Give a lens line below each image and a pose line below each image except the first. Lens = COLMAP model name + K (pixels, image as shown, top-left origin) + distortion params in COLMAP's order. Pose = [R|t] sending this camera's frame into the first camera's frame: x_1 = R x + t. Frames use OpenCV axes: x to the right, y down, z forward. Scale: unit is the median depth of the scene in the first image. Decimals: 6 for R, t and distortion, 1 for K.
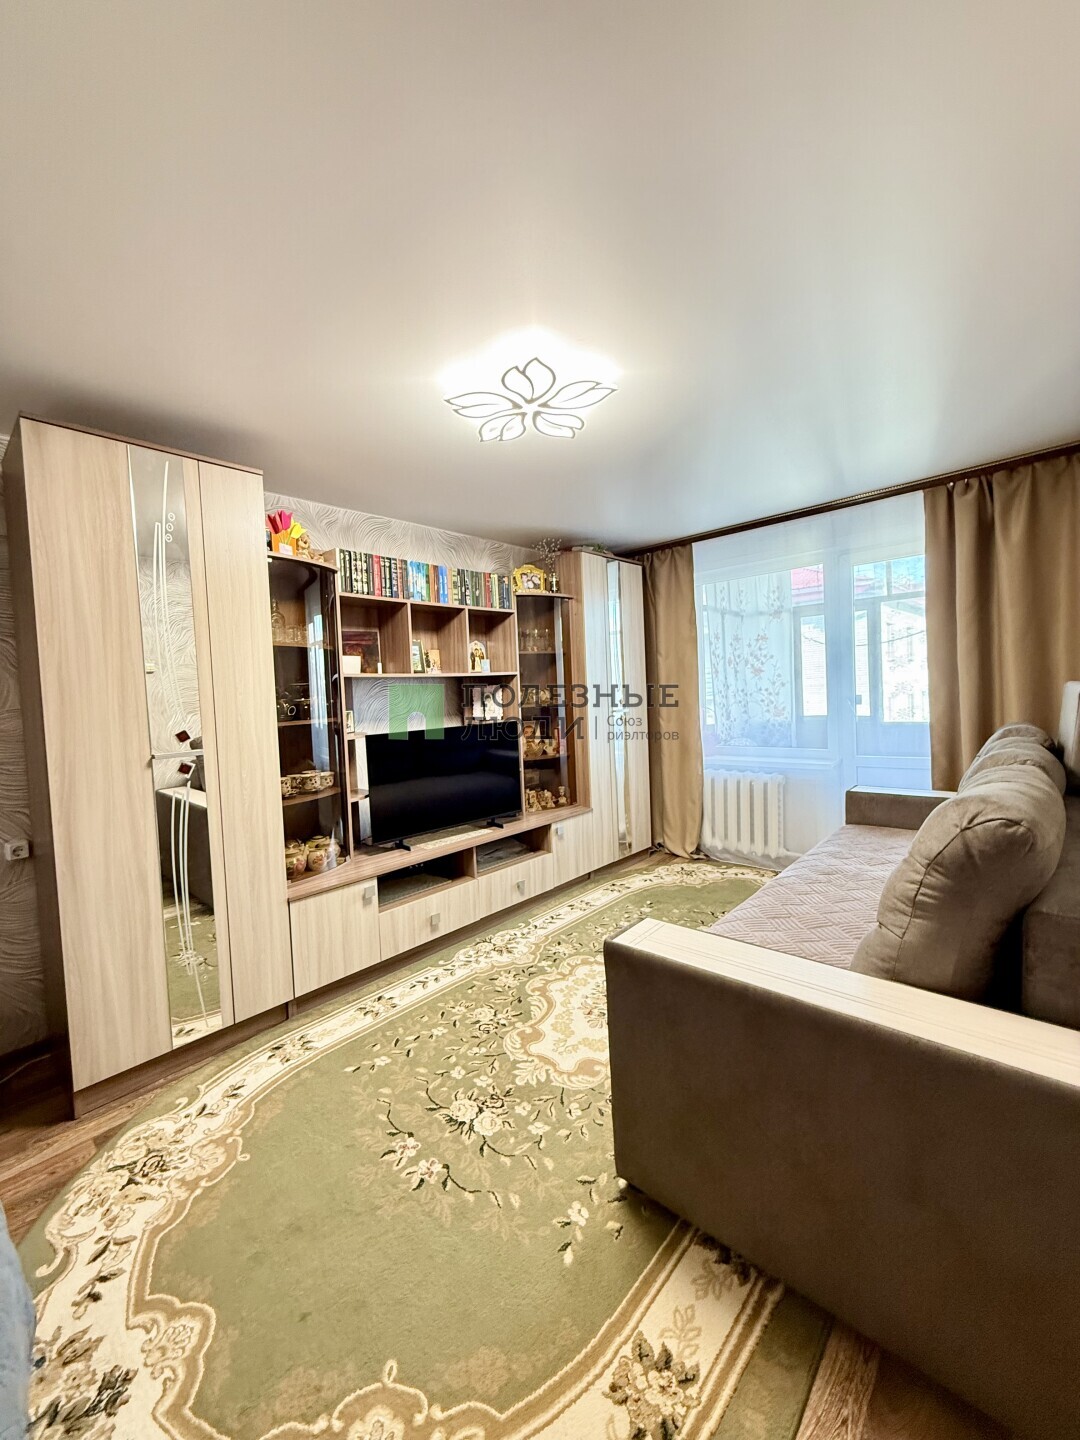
lens RADIAL K [[573.1, 0, 544.6], [0, 573.1, 721.6], [0, 0, 1]] dist [-0.000959, 0.000569]
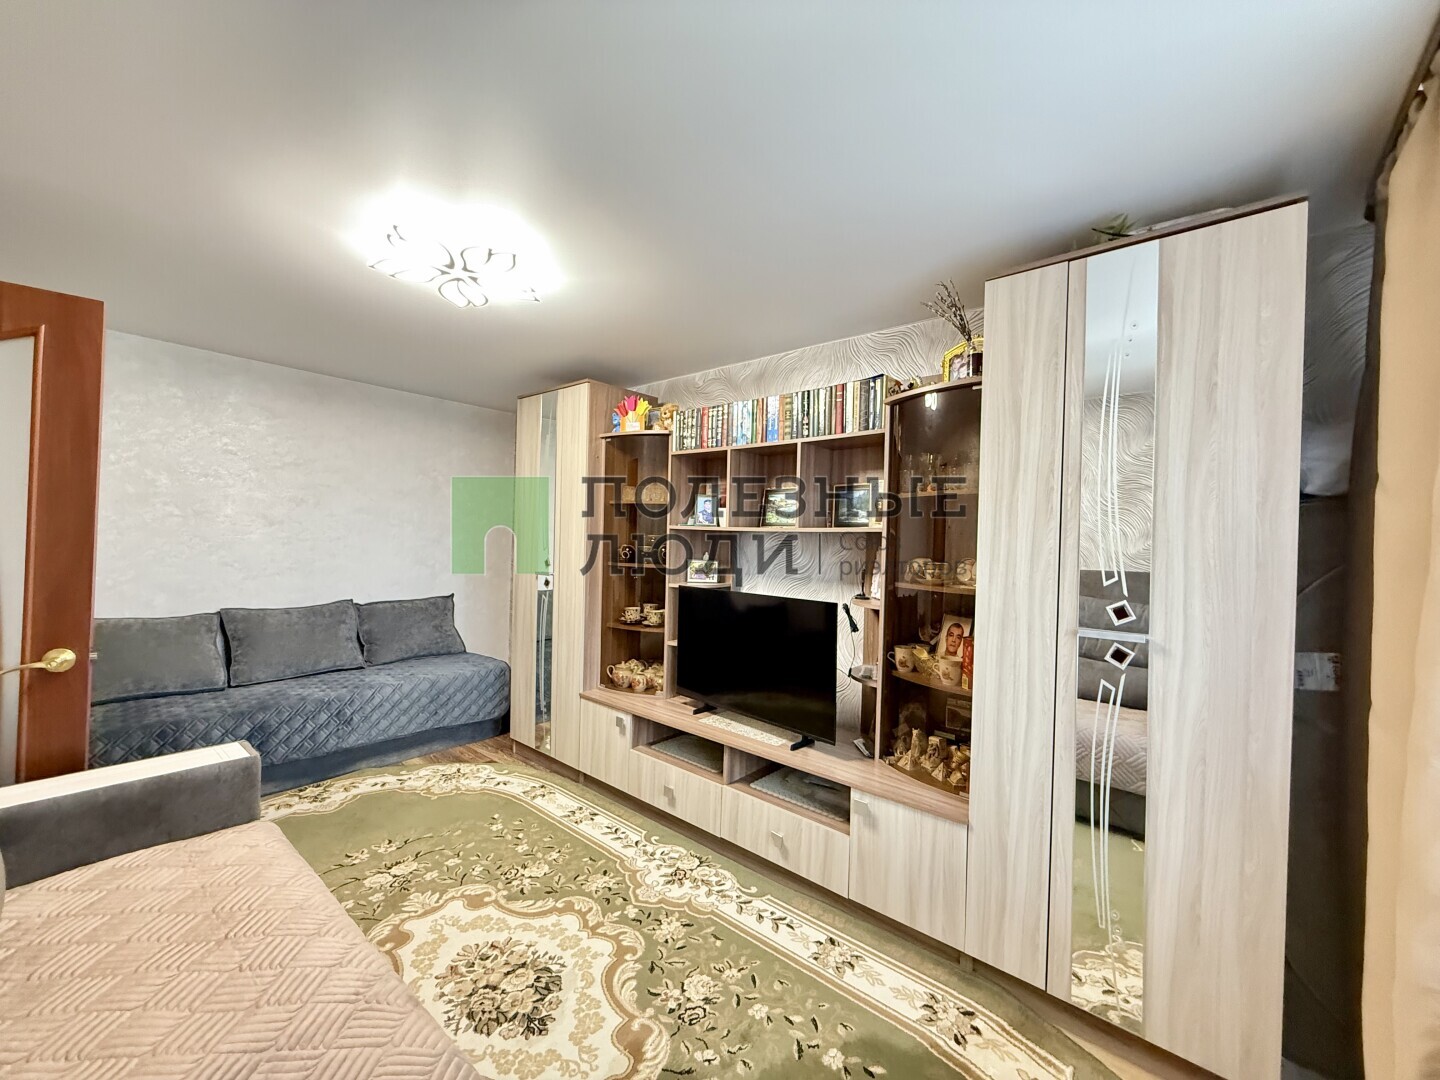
lens RADIAL K [[573.1, 0, 716.0], [0, 573.1, 541.5], [0, 0, 1]] dist [-0.000959, 0.000569]
pose [[0.029591, 0.051950, -0.998211, 0.834496], [-0.085198, 0.995145, 0.049265, -0.129410], [0.995925, 0.083588, 0.033873, 1.181508]]
